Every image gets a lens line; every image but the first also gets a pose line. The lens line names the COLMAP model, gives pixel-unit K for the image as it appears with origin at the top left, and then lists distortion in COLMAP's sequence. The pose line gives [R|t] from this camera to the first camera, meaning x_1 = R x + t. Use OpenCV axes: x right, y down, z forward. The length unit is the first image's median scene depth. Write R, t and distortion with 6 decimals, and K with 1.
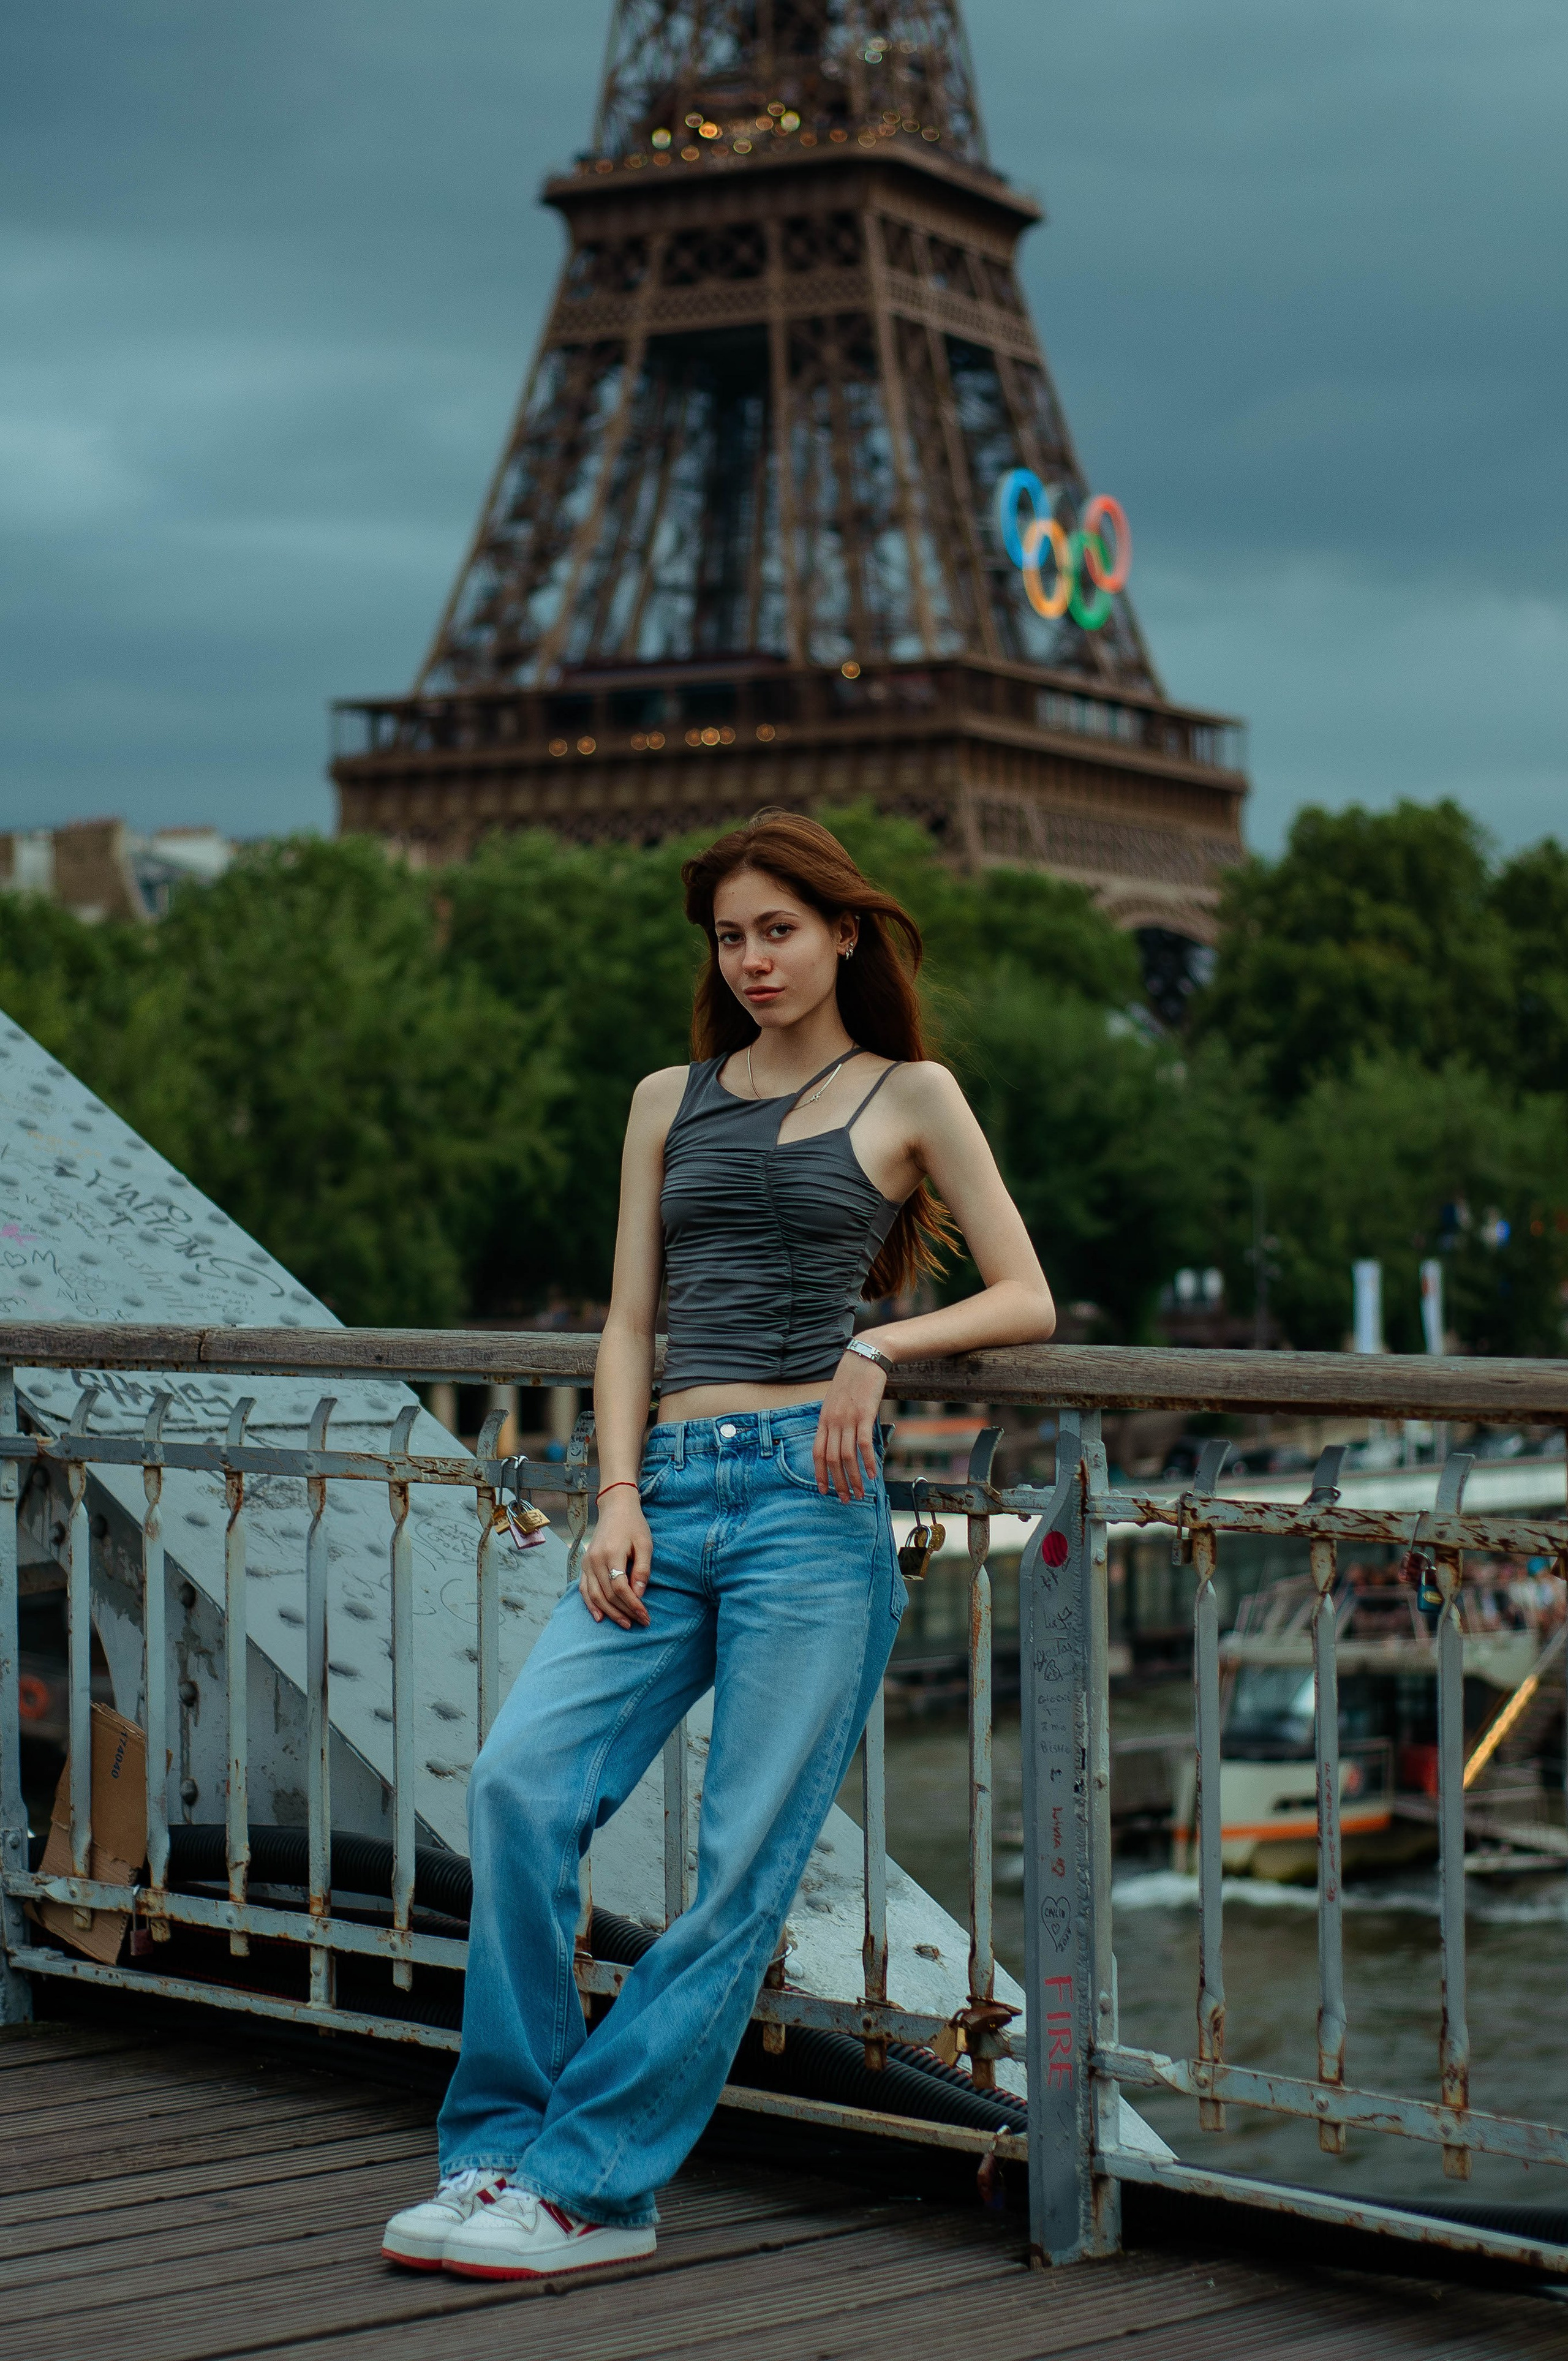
lens RADIAL K [[5402.1, 0, 784.0], [0, 5402.1, 1180.5], [0, 0, 1]] dist [-0.010230, 0.076235]
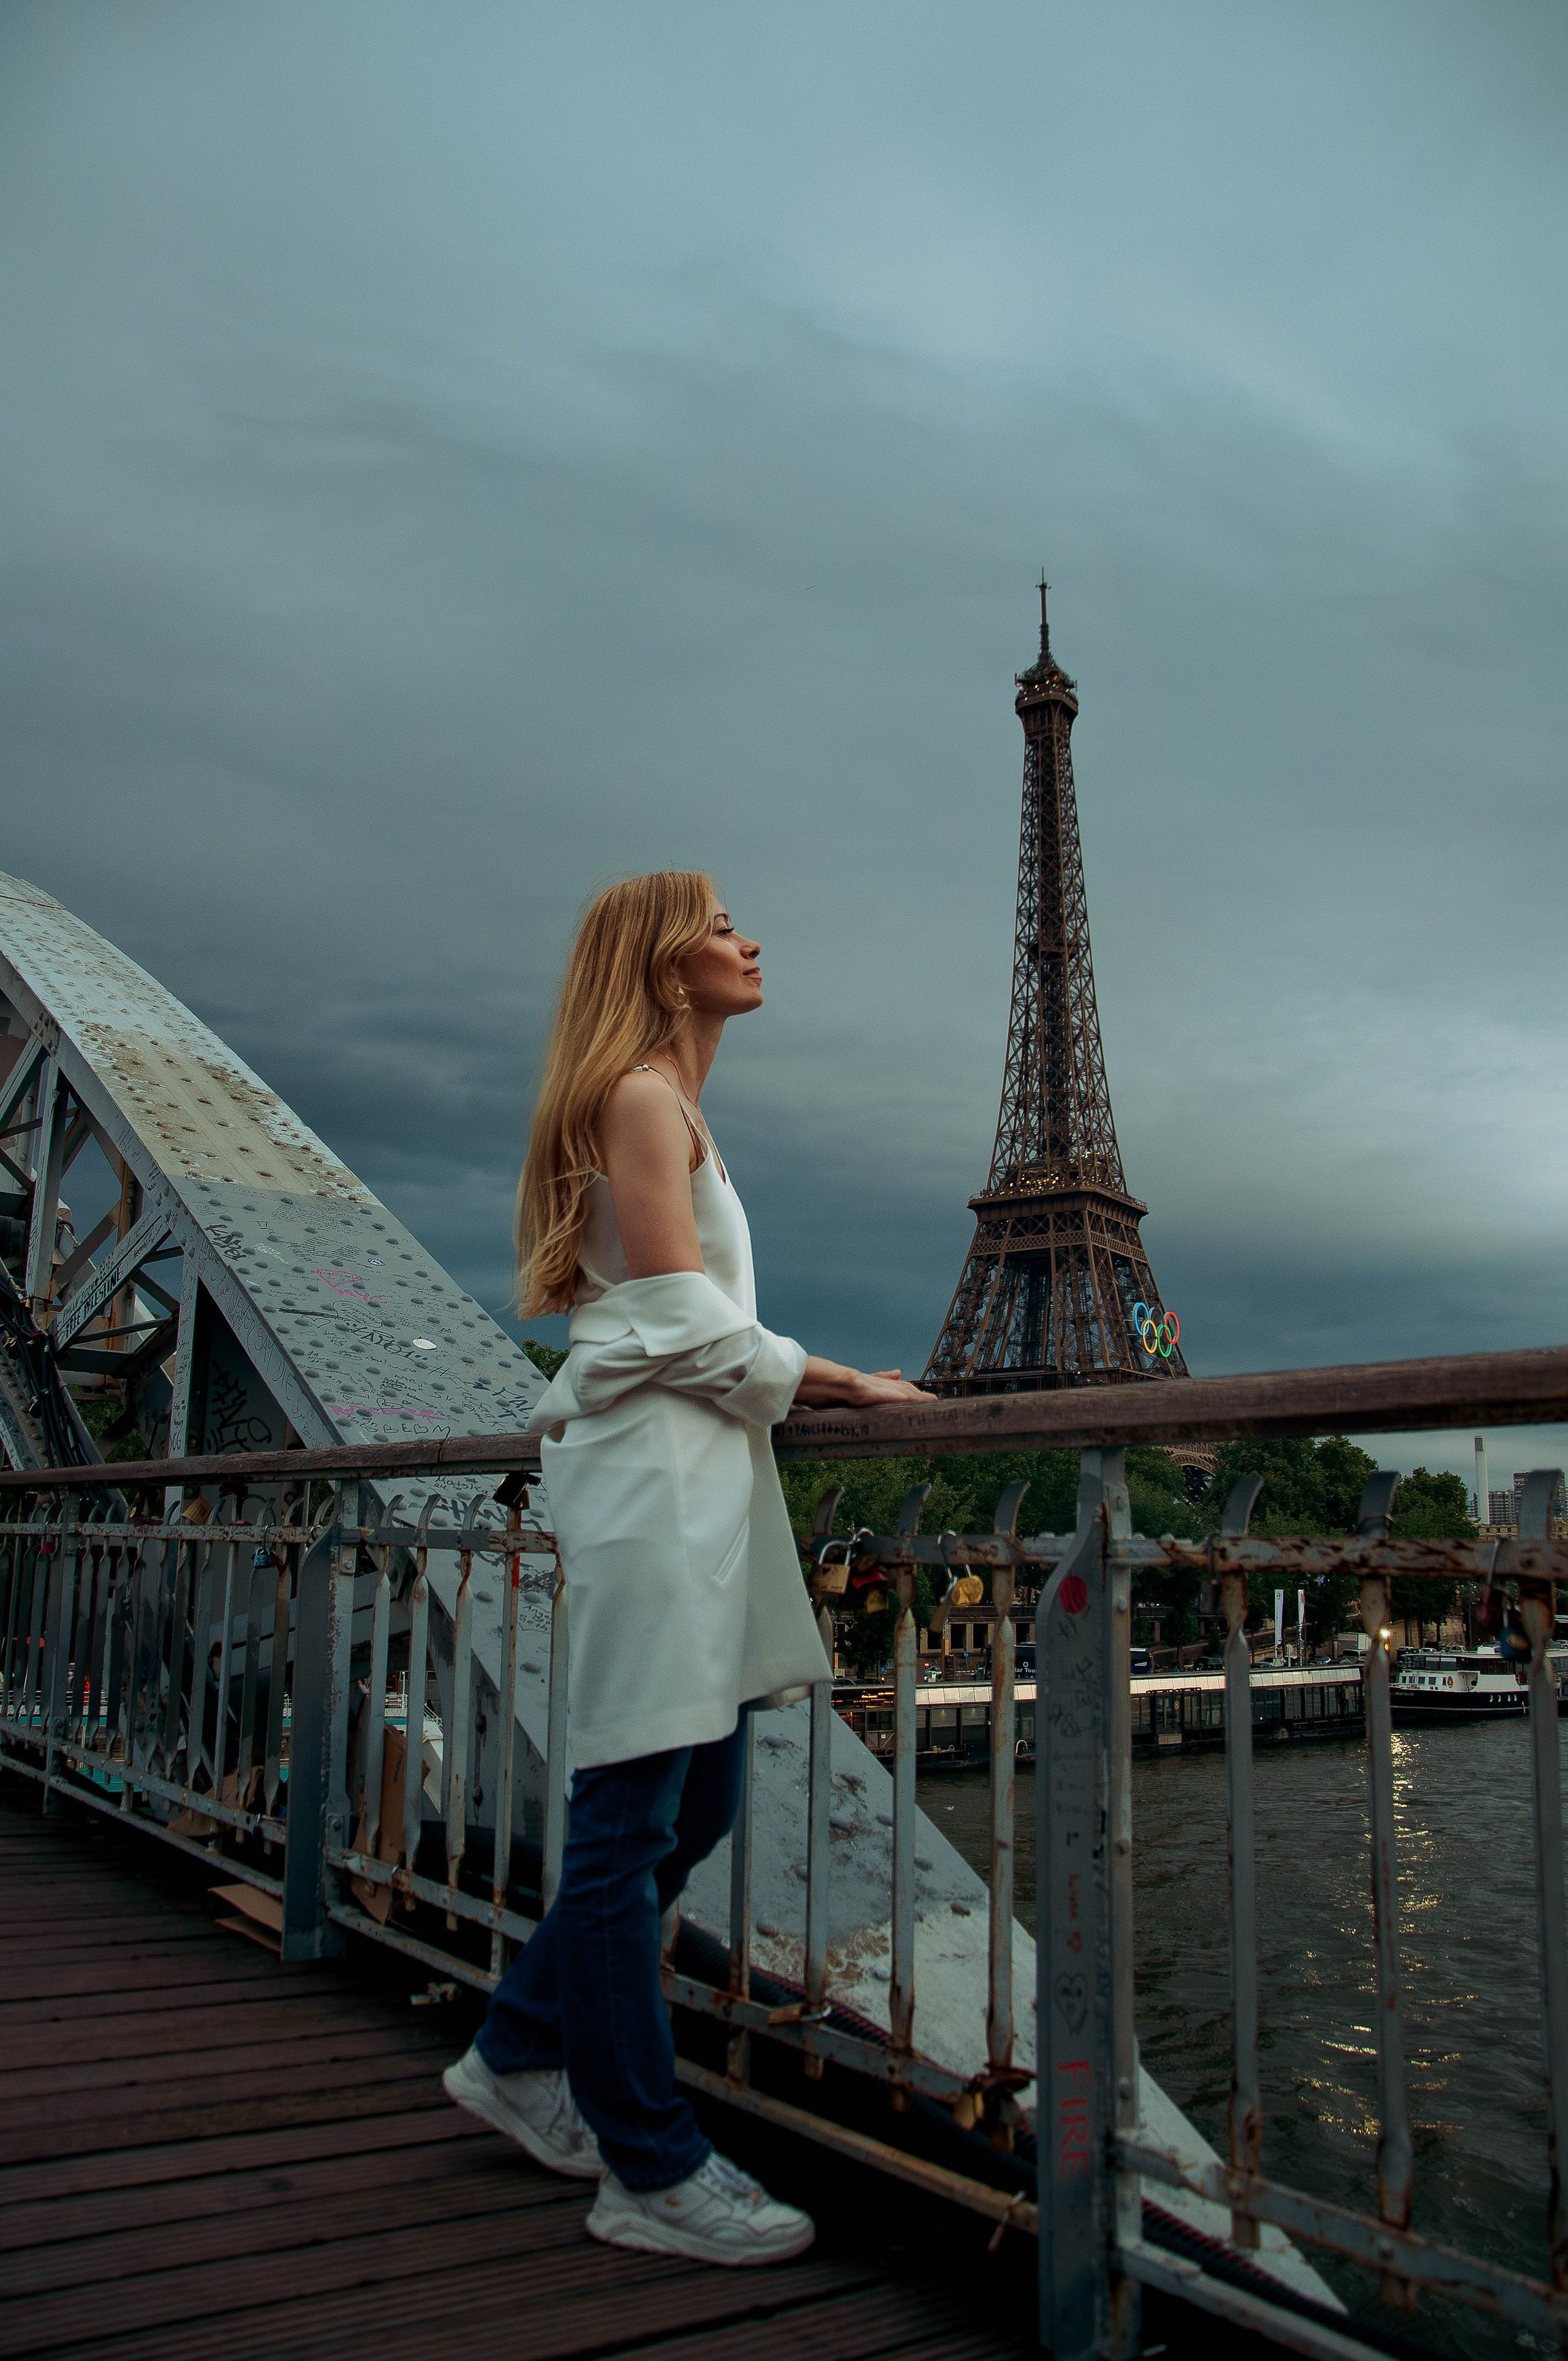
lens RADIAL K [[1899.2, 0, 776.1], [0, 1899.2, 1183.4], [0, 0, 1]] dist [-0.143525, 0.122517]
pose [[0.989173, -0.003716, -0.146708, 0.036636], [-0.024971, 0.980839, -0.193213, 0.049032], [0.144615, 0.194784, 0.970127, 0.507405]]
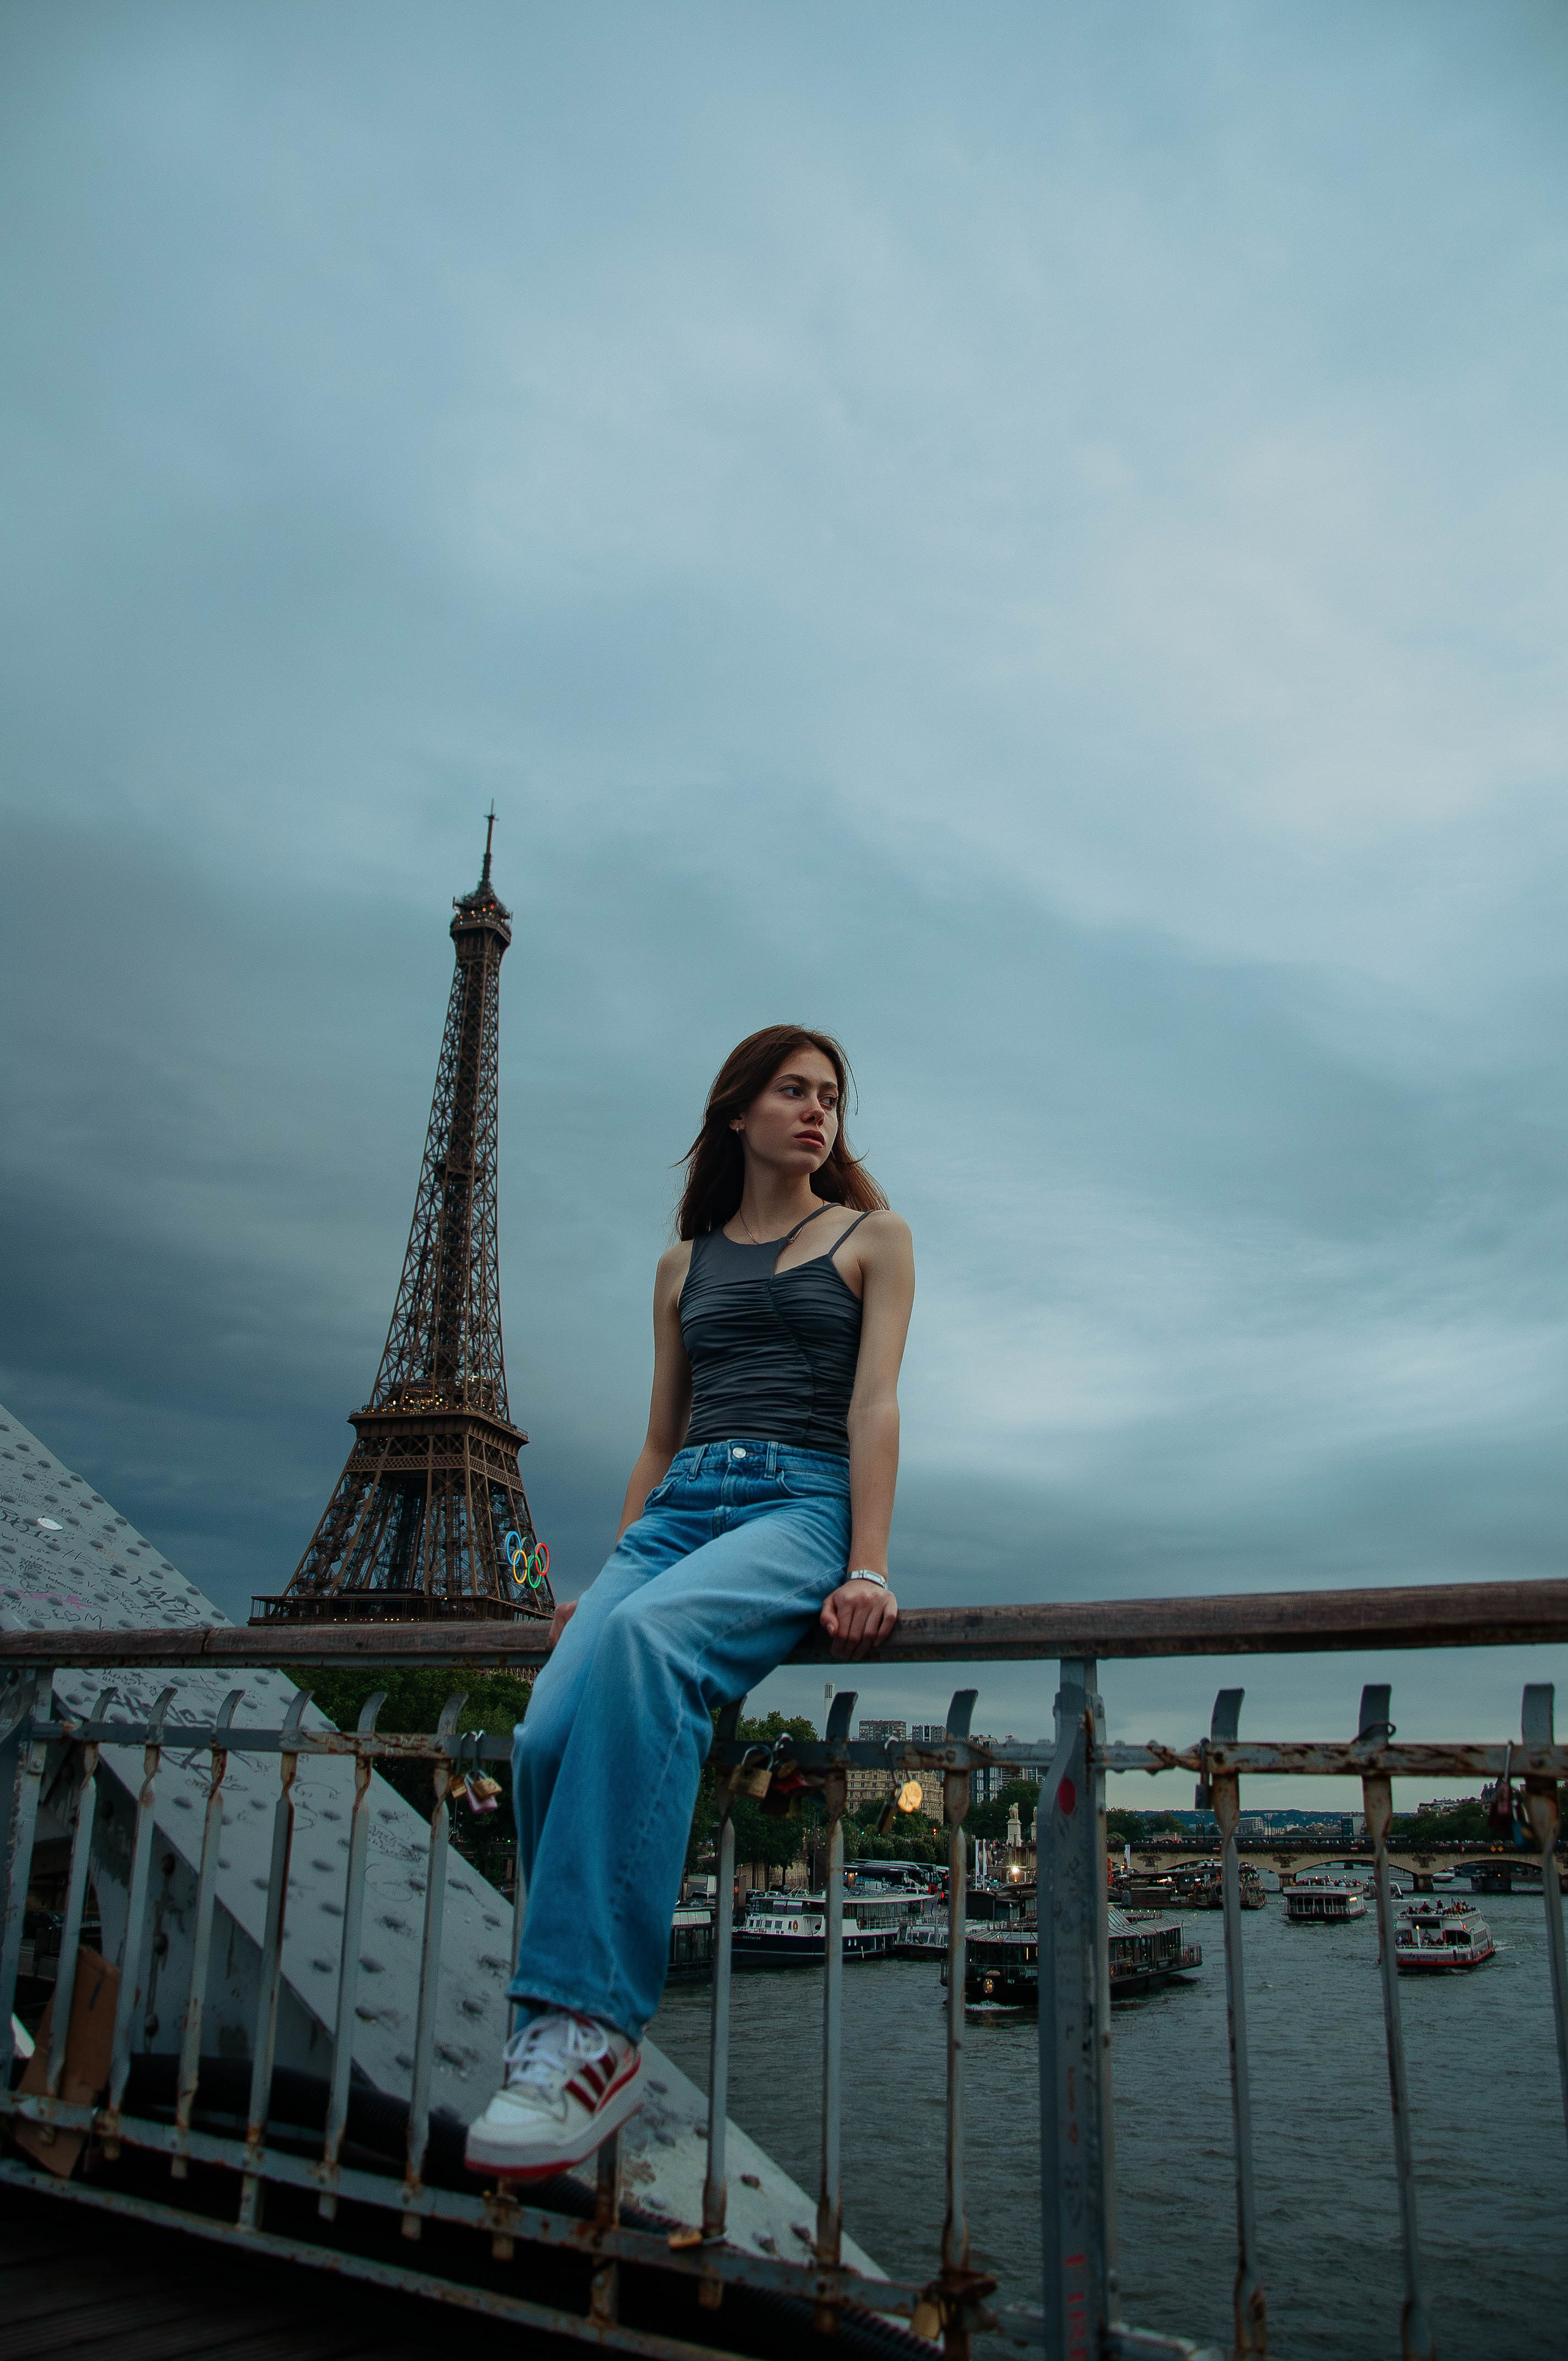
lens RADIAL K [[1899.2, 0, 776.1], [0, 1899.2, 1183.4], [0, 0, 1]] dist [-0.143525, 0.122517]
pose [[0.981357, 0.096597, 0.166152, -0.056035], [-0.039474, 0.947389, -0.317640, 0.056328], [-0.188094, 0.305160, 0.933541, 0.502944]]
